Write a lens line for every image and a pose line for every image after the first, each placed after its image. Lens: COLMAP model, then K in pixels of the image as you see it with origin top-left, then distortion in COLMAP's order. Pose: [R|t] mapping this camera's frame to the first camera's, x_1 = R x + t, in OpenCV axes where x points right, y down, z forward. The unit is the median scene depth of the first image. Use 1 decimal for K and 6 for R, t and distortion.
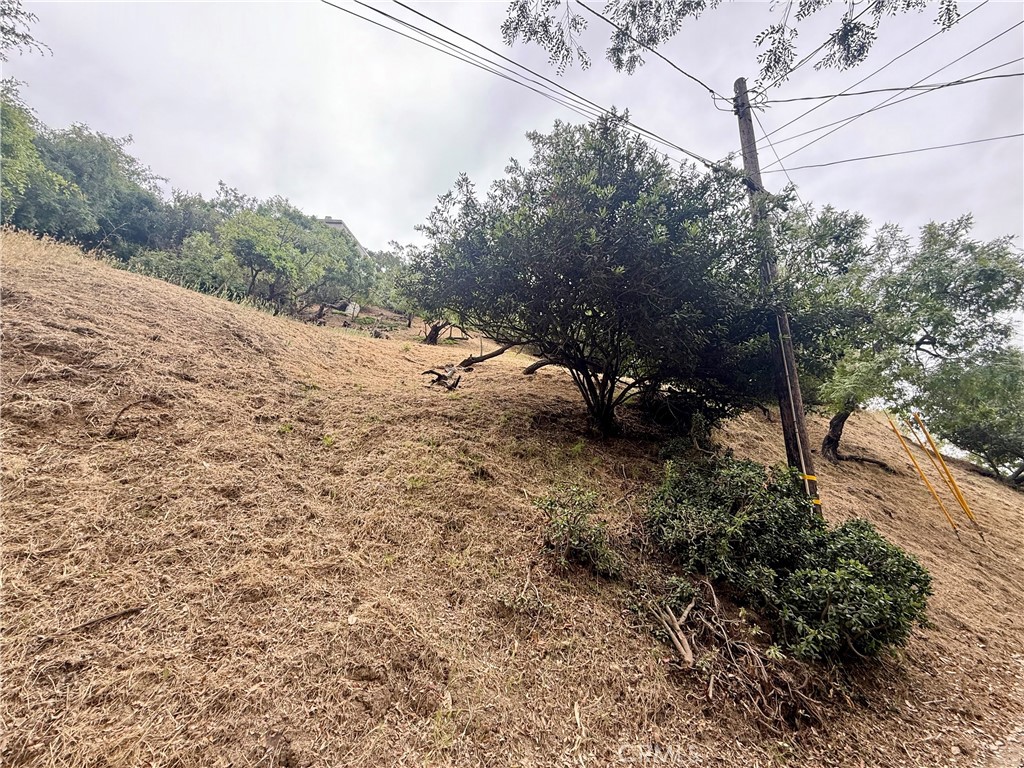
lens RADIAL K [[406.6, 0, 509.0], [0, 406.6, 386.1], [0, 0, 1]] dist [-0.001177, 0.000343]
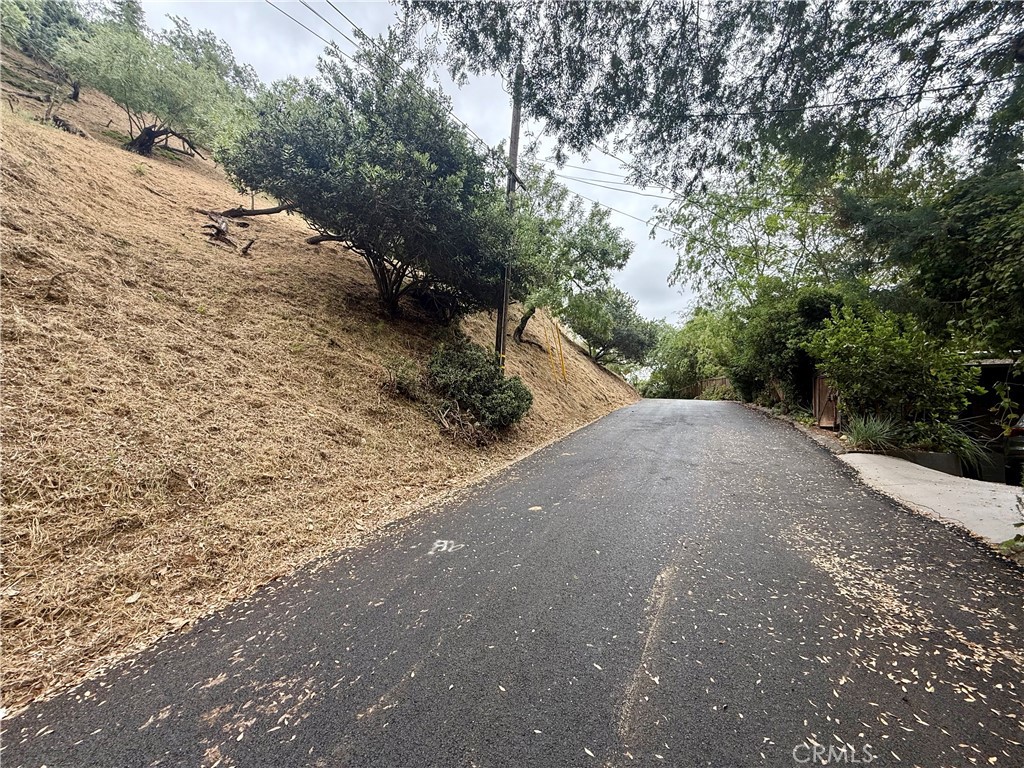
lens RADIAL K [[406.6, 0, 510.1], [0, 406.6, 386.2], [0, 0, 1]] dist [-0.001177, 0.000343]
pose [[0.801516, 0.004226, 0.597959, -0.365560], [-0.206134, 0.940635, 0.269658, -0.153954], [-0.561321, -0.339395, 0.754805, -0.497550]]
